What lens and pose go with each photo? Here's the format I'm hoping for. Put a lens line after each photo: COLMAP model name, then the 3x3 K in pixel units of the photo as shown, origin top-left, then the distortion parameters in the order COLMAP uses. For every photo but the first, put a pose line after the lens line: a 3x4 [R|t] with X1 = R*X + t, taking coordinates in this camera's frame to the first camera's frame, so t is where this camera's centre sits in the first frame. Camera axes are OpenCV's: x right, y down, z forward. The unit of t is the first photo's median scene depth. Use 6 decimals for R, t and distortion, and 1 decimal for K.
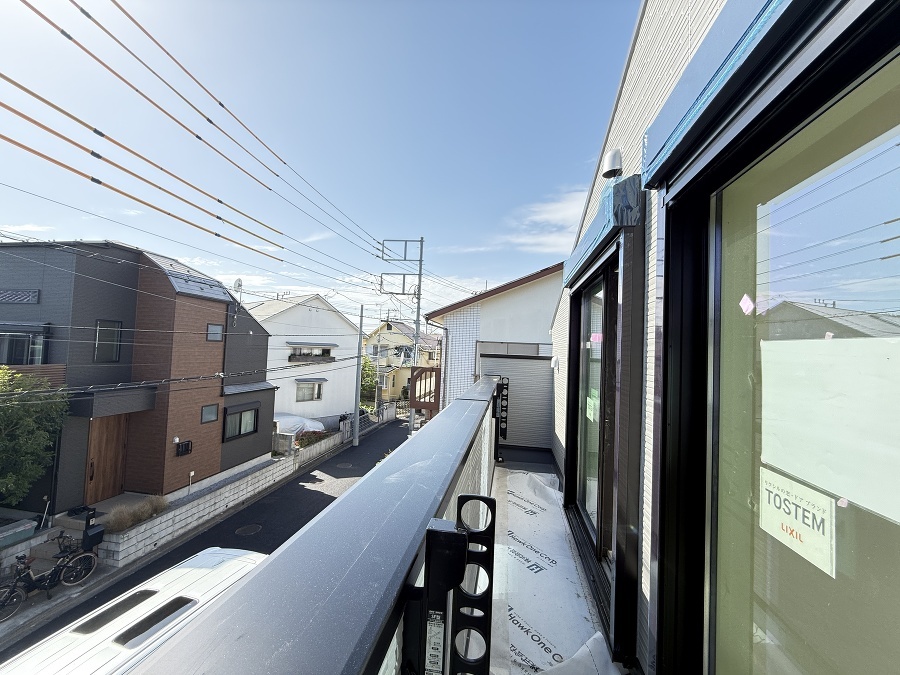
lens RADIAL K [[357.4, 0, 448.2], [0, 357.4, 336.7], [0, 0, 1]] dist [-0.002335, 0.000391]
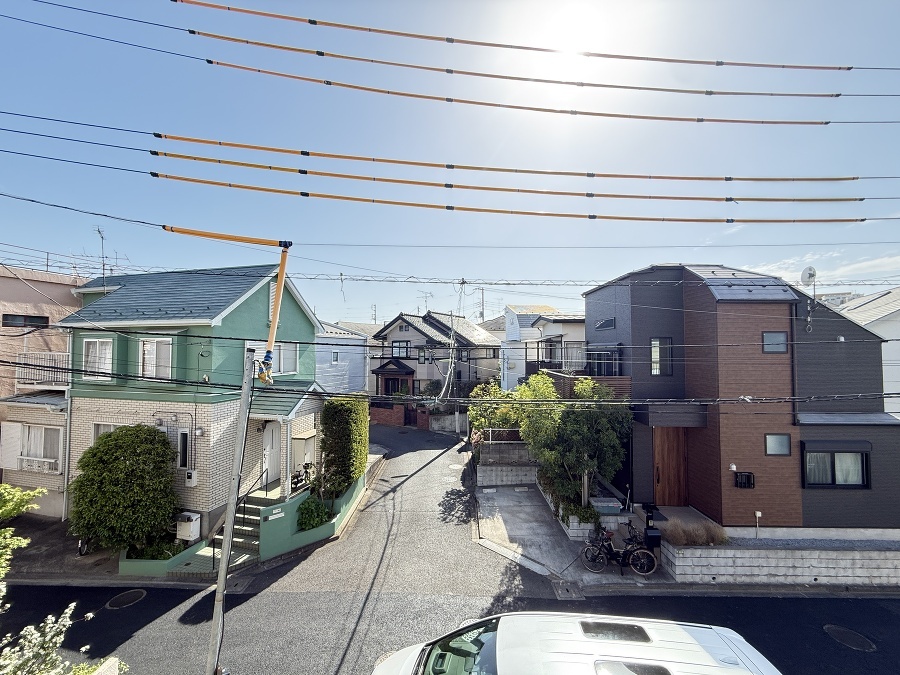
lens RADIAL K [[357.4, 0, 448.2], [0, 357.4, 336.7], [0, 0, 1]] dist [-0.002335, 0.000391]
pose [[0.157190, -0.075557, -0.984674, 0.015362], [0.041961, 0.996679, -0.069780, 0.001317], [0.986676, -0.030350, 0.159839, 0.174667]]
